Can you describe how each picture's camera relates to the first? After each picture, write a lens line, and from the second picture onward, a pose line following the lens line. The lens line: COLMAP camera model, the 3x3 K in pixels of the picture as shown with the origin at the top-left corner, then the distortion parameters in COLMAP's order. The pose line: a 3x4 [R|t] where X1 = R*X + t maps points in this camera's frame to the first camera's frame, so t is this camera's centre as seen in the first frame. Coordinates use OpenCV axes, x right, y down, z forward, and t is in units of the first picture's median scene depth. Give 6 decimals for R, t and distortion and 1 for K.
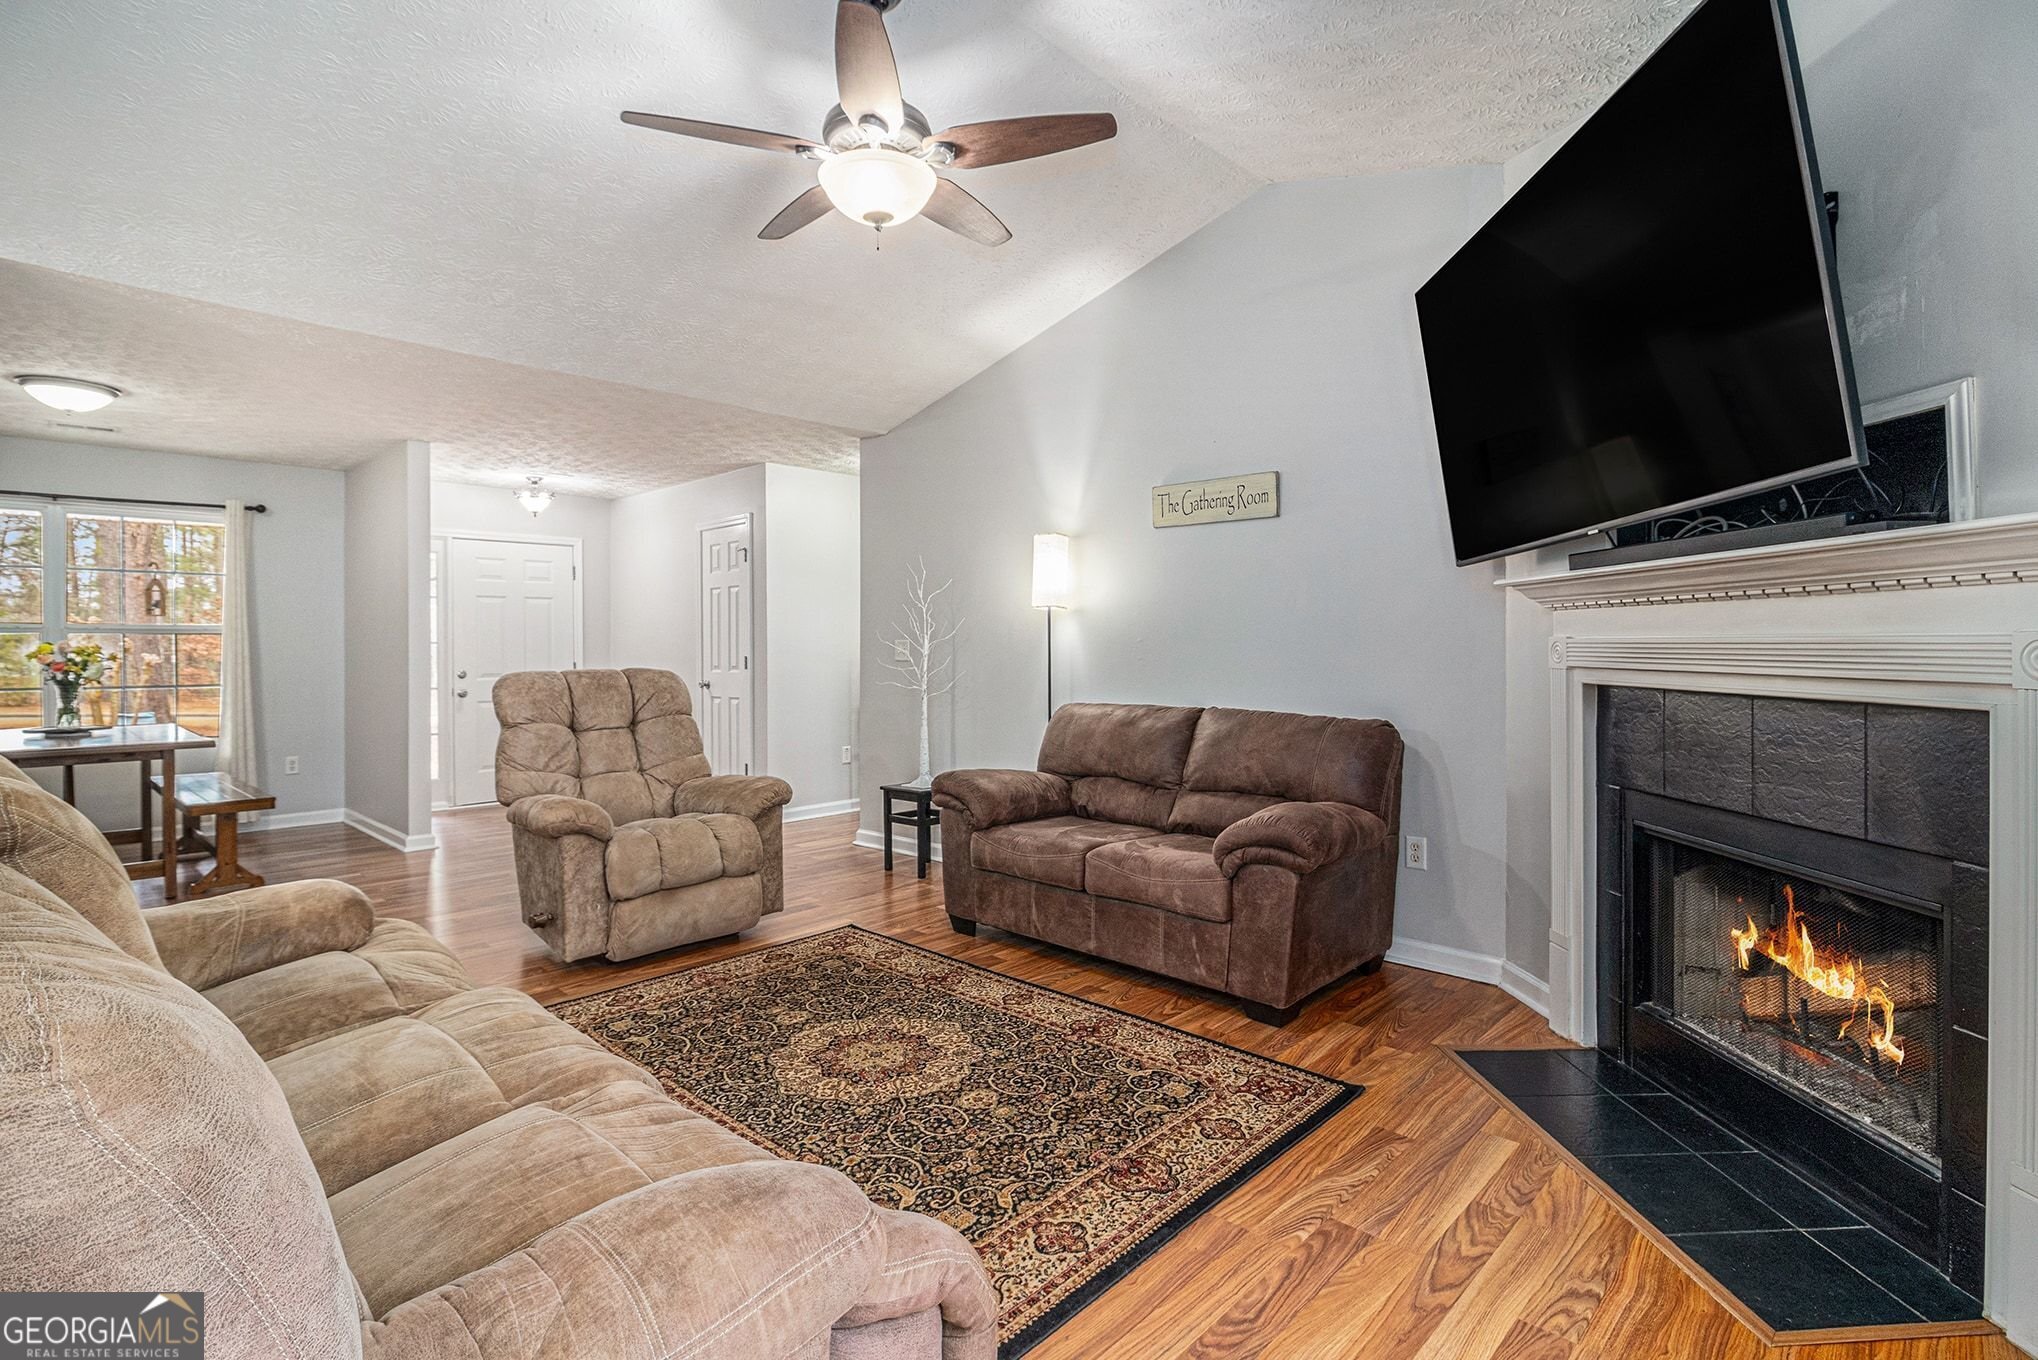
lens RADIAL K [[962.4, 0, 1018.1], [0, 962.4, 647.5], [0, 0, 1]] dist [0.002298, -0.022319]
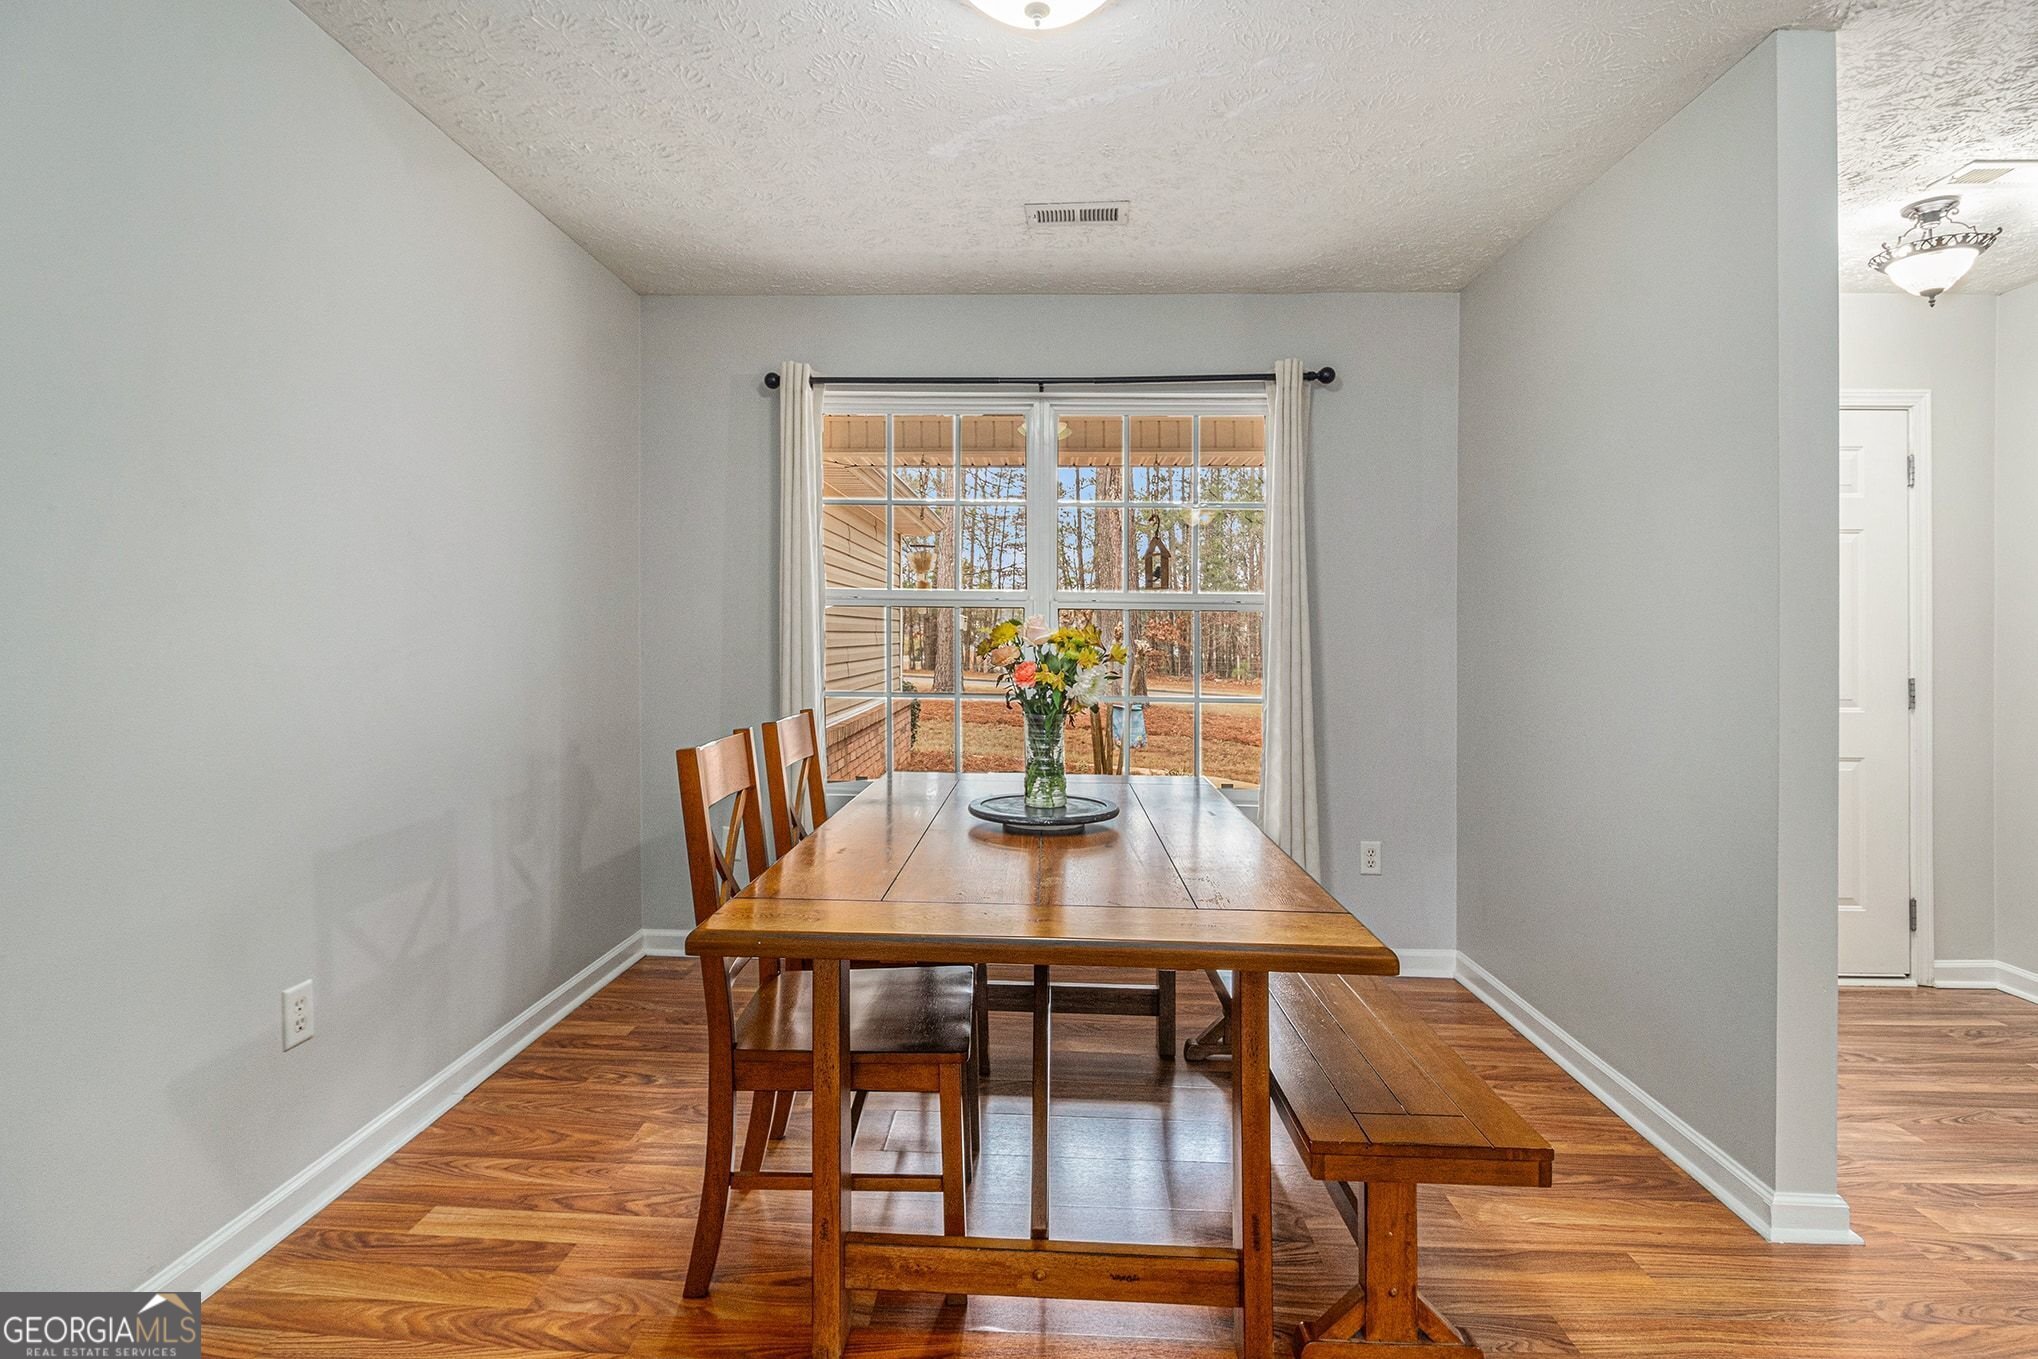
lens RADIAL K [[962.4, 0, 1018.1], [0, 962.4, 647.0], [0, 0, 1]] dist [0.002298, -0.022319]
pose [[0.661665, 0.015259, -0.749644, -0.652607], [-0.009074, 0.999883, 0.012343, 0.002853], [0.749745, -0.001365, 0.661726, 0.666745]]
